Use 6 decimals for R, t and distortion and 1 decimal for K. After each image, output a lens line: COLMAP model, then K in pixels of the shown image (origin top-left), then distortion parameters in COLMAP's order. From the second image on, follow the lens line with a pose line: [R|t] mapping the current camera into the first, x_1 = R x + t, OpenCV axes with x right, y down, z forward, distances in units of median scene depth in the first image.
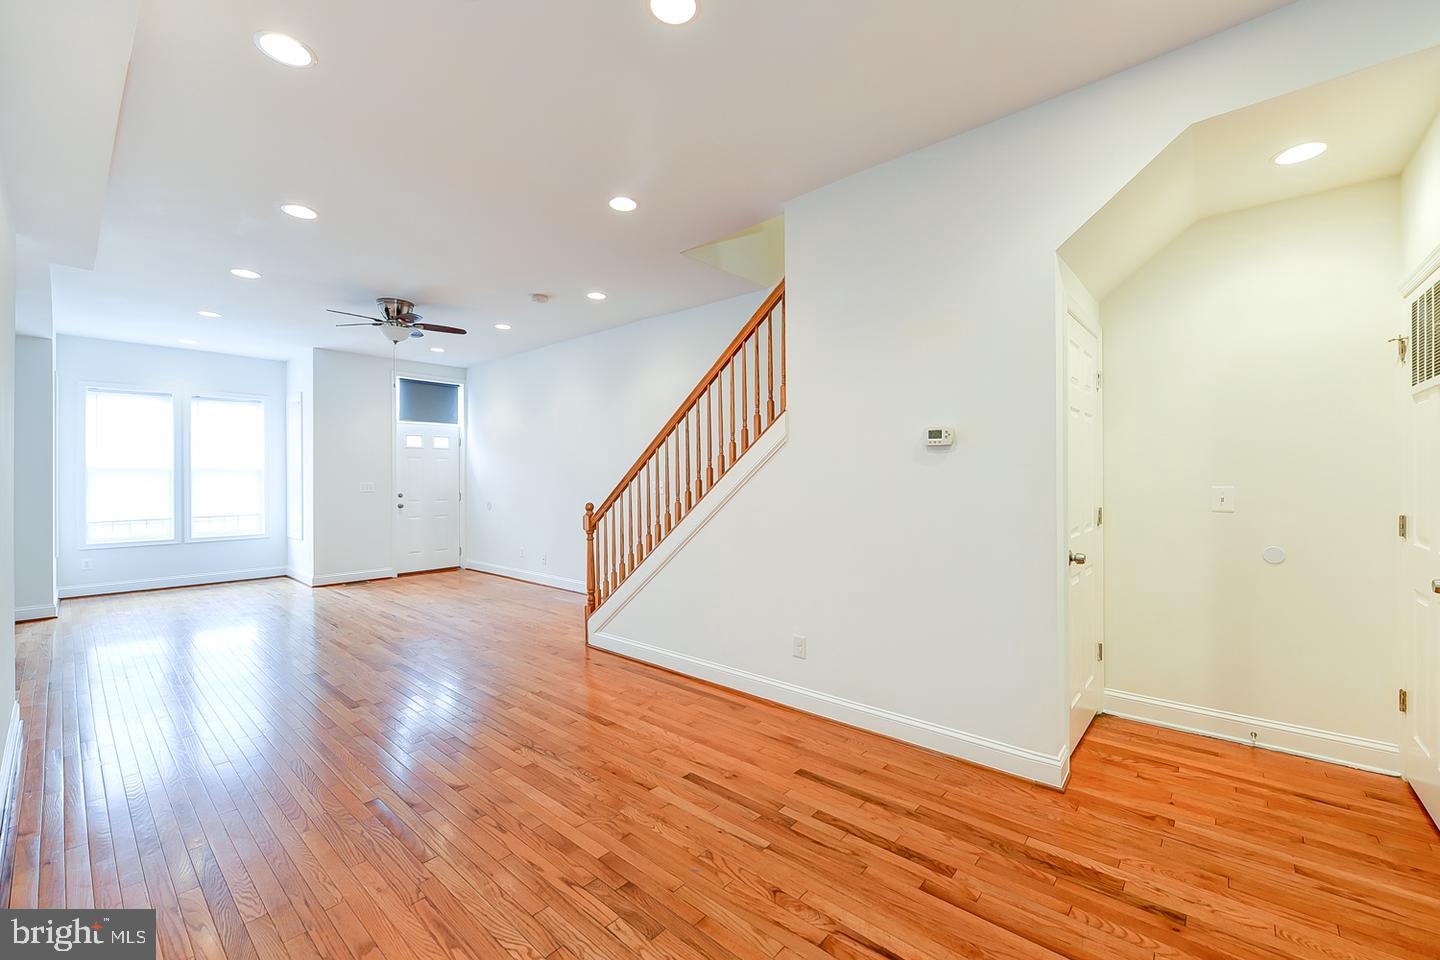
lens RADIAL K [[579.5, 0, 729.9], [0, 579.5, 478.5], [0, 0, 1]] dist [-0.002516, -0.001809]
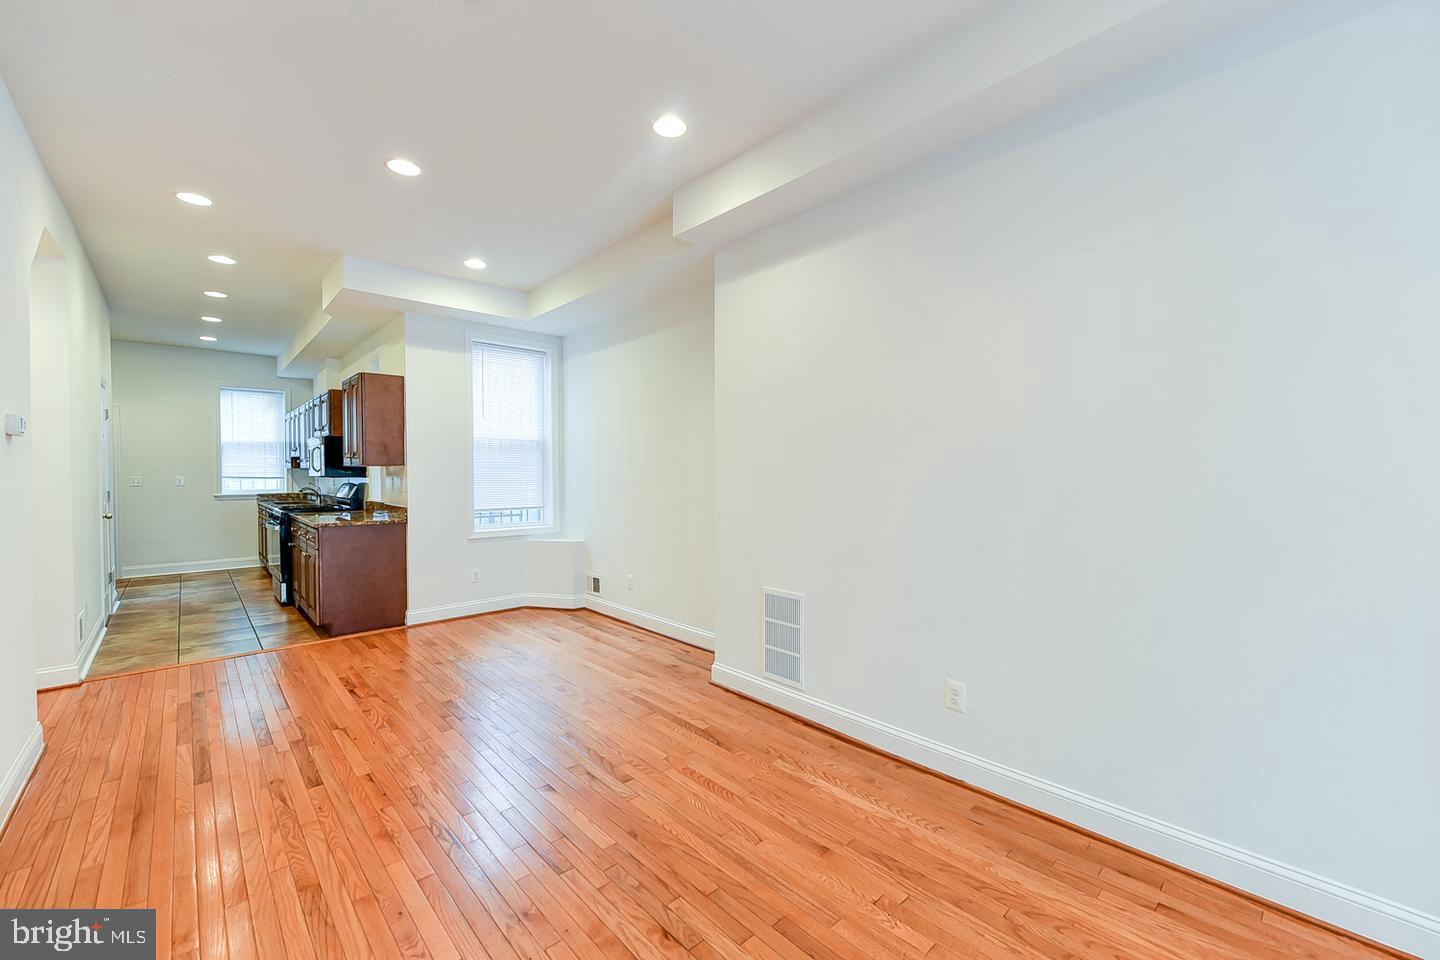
lens RADIAL K [[579.5, 0, 724.4], [0, 579.5, 486.5], [0, 0, 1]] dist [-0.002516, -0.001809]
pose [[-0.994053, 0.002992, 0.108856, -0.308208], [0.005696, 0.999683, 0.024534, 0.002156], [-0.108748, 0.025008, -0.993755, 0.679667]]
